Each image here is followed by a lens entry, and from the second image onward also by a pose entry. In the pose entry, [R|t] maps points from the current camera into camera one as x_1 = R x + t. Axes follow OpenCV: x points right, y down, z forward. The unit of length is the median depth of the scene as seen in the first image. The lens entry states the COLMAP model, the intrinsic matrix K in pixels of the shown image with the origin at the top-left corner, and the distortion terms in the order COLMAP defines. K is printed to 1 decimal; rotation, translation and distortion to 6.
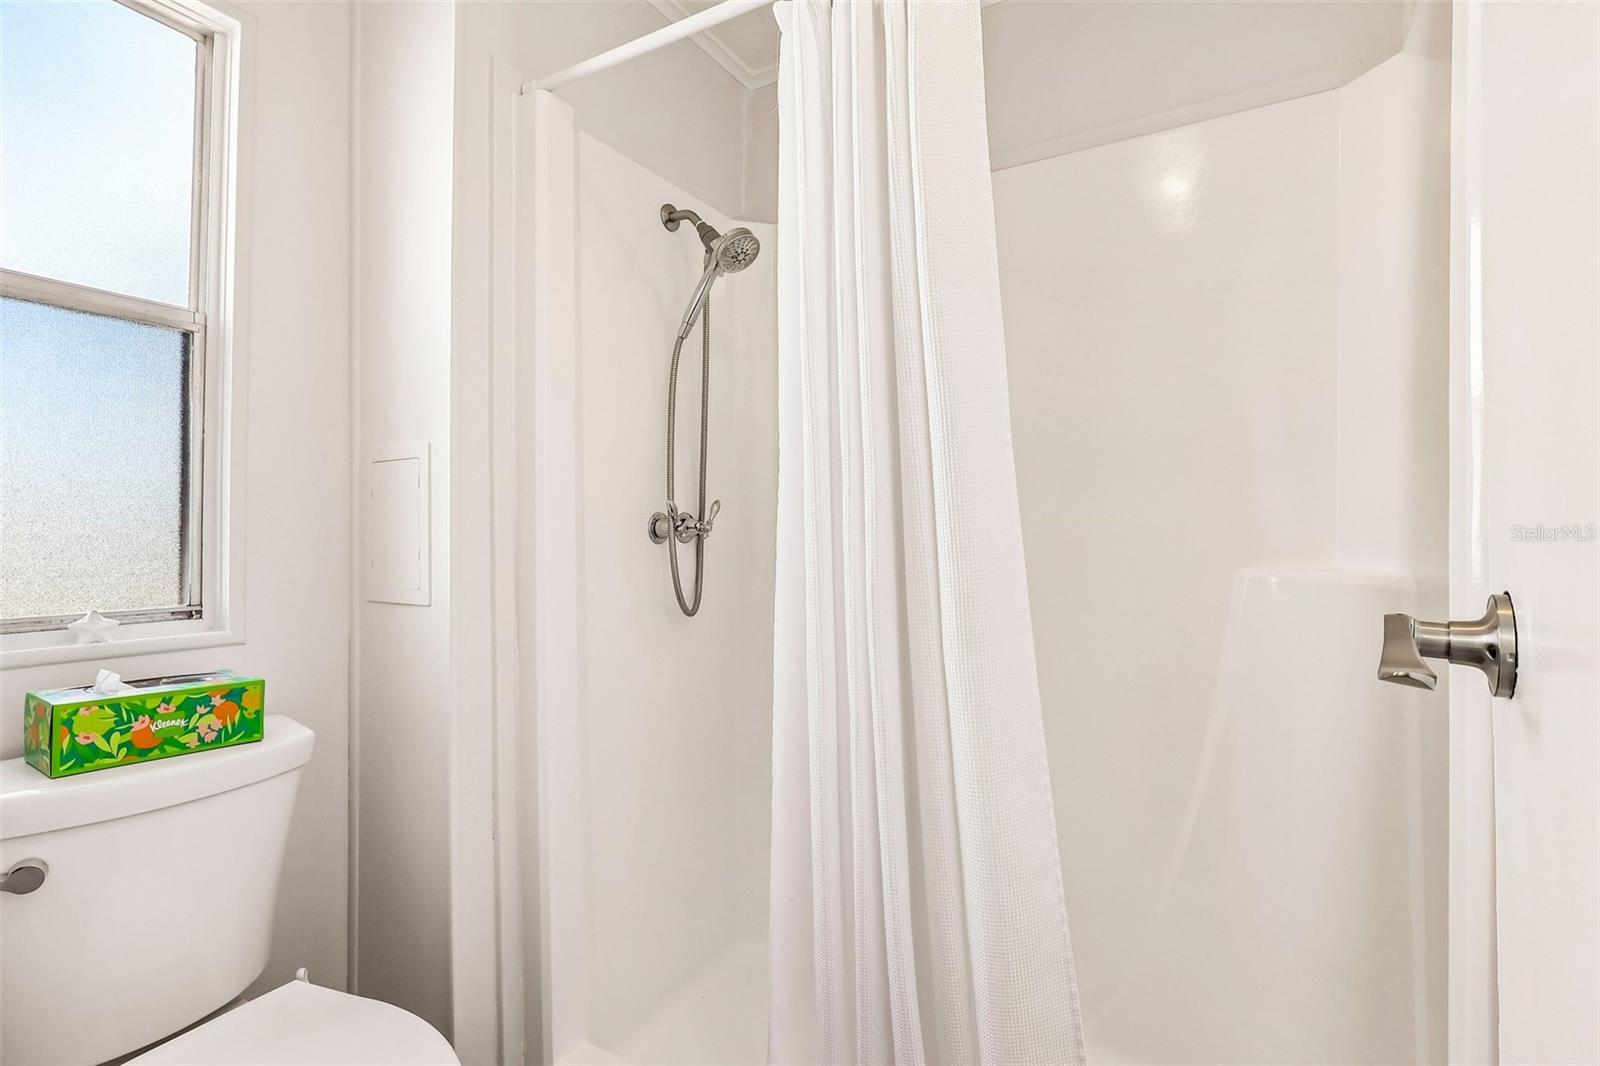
lens RADIAL K [[738.8, 0, 799.7], [0, 738.8, 532.1], [0, 0, 1]] dist [-0.002195, 0.001961]
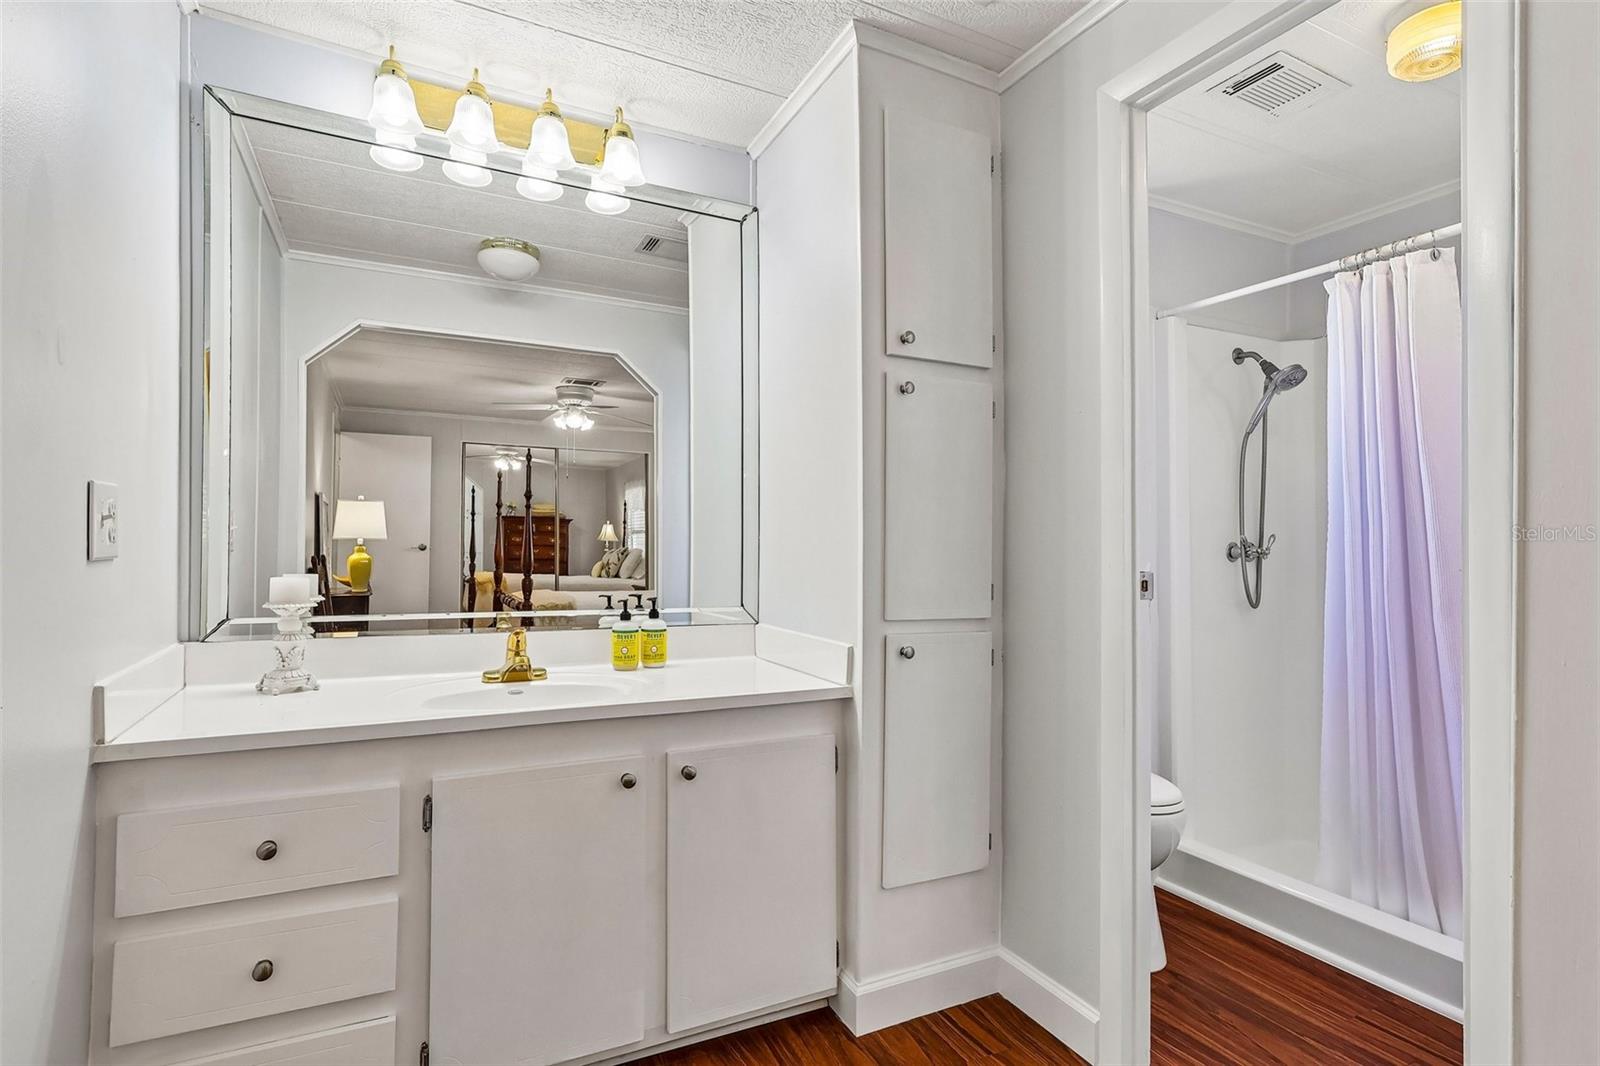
lens RADIAL K [[801.5, 0, 776.3], [0, 801.5, 544.8], [0, 0, 1]] dist [0.001085, -0.000504]
pose [[0.824577, 0.001439, -0.565748, -0.020785], [-0.007303, 0.999941, -0.008101, 0.000460], [0.565702, 0.010812, 0.824539, -1.039181]]
